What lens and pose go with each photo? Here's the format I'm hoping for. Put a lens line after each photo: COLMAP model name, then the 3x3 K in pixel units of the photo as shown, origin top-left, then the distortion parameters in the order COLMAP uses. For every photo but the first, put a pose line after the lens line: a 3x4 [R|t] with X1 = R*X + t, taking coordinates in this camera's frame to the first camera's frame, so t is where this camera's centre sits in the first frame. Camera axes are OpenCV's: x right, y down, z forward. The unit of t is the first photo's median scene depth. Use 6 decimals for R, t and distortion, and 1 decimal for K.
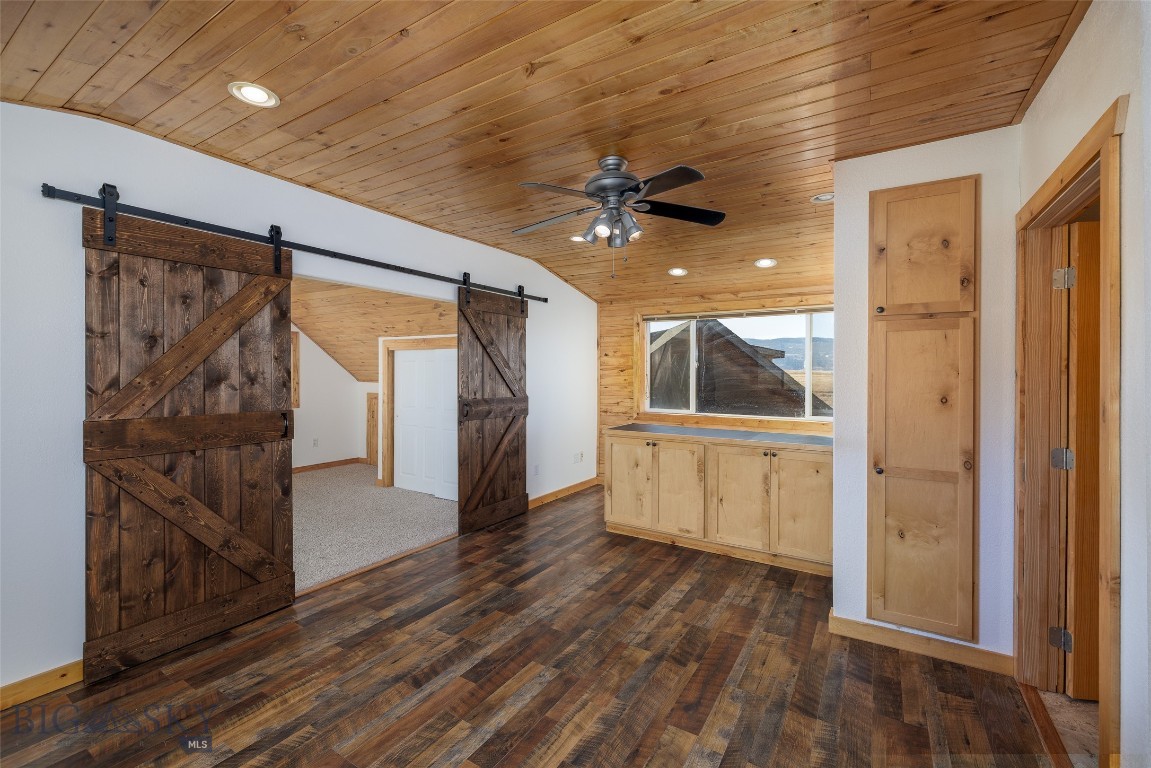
lens RADIAL K [[493.5, 0, 572.0], [0, 493.5, 379.1], [0, 0, 1]] dist [-0.003044, 0.000531]
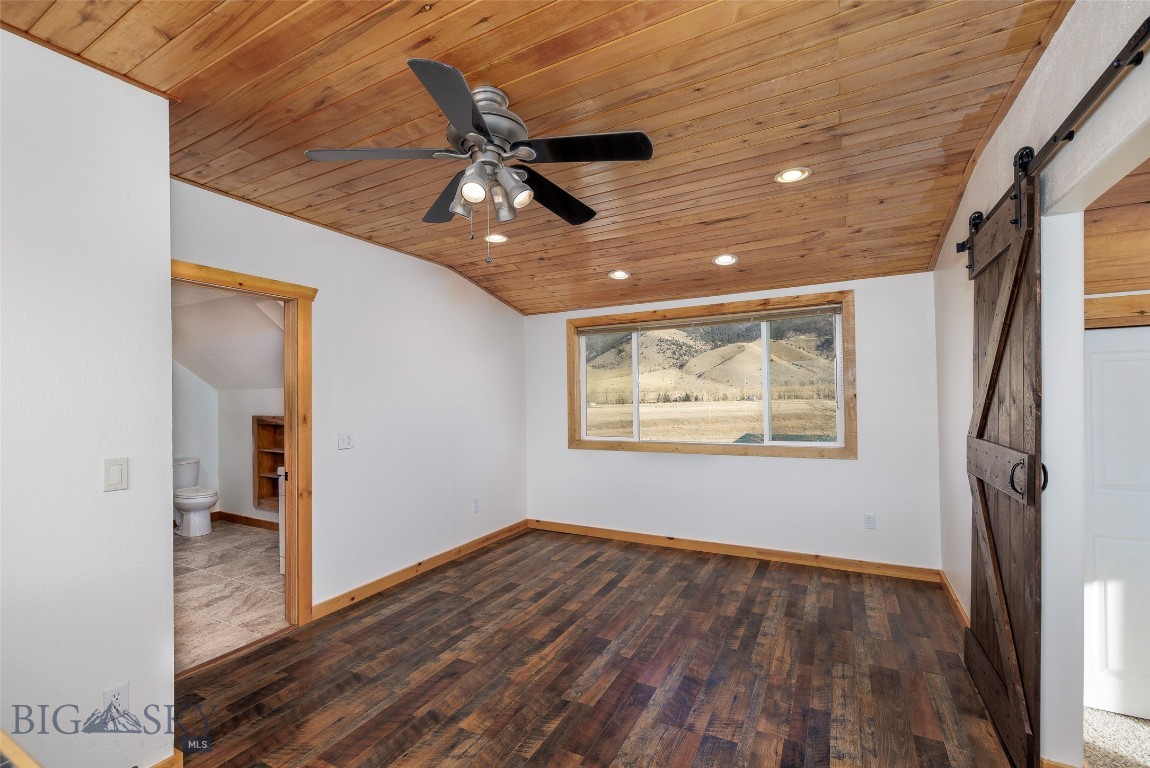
lens RADIAL K [[493.0, 0, 557.6], [0, 493.0, 399.5], [0, 0, 1]] dist [-0.003044, 0.000531]
pose [[-0.998535, 0.012429, -0.052658, 0.026261], [0.011867, 0.999870, 0.010958, -0.018404], [0.052787, 0.010317, -0.998553, 1.811125]]
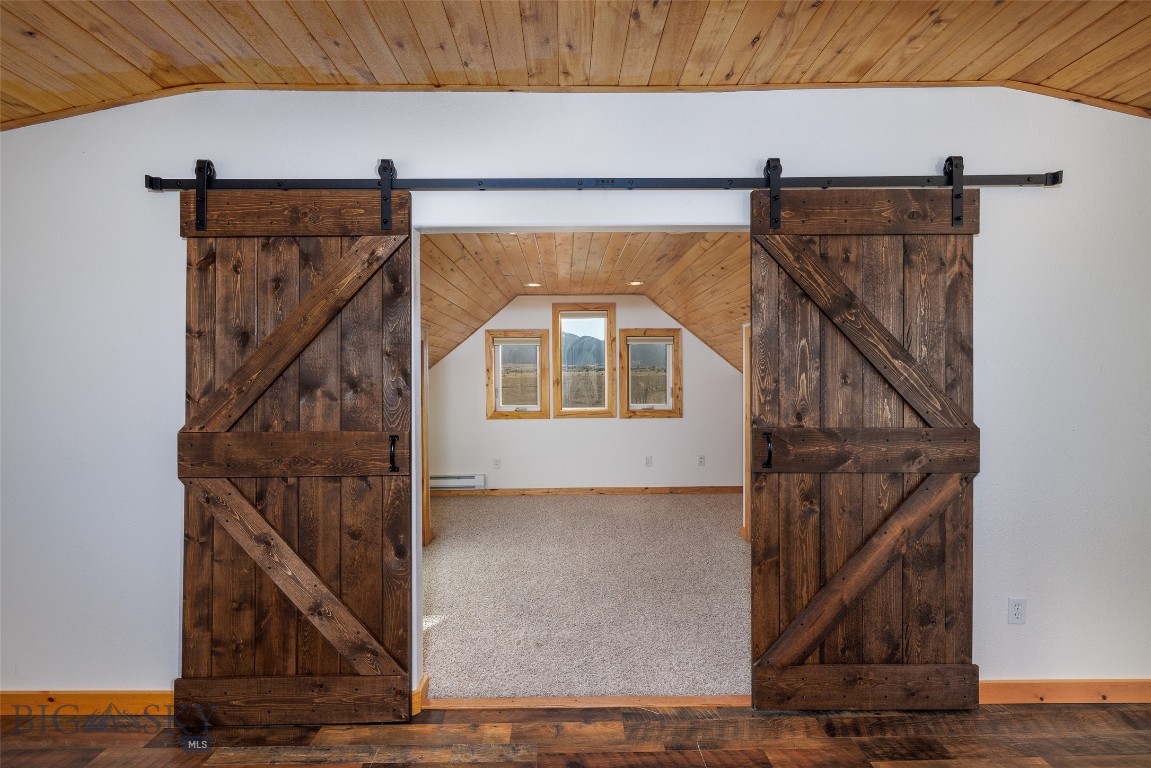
lens RADIAL K [[493.5, 0, 577.0], [0, 493.5, 379.4], [0, 0, 1]] dist [-0.003044, 0.000531]
pose [[0.544722, 0.008260, -0.838576, 0.126193], [-0.000295, 0.999953, 0.009658, -0.015461], [0.838617, -0.005013, 0.544699, 0.918709]]
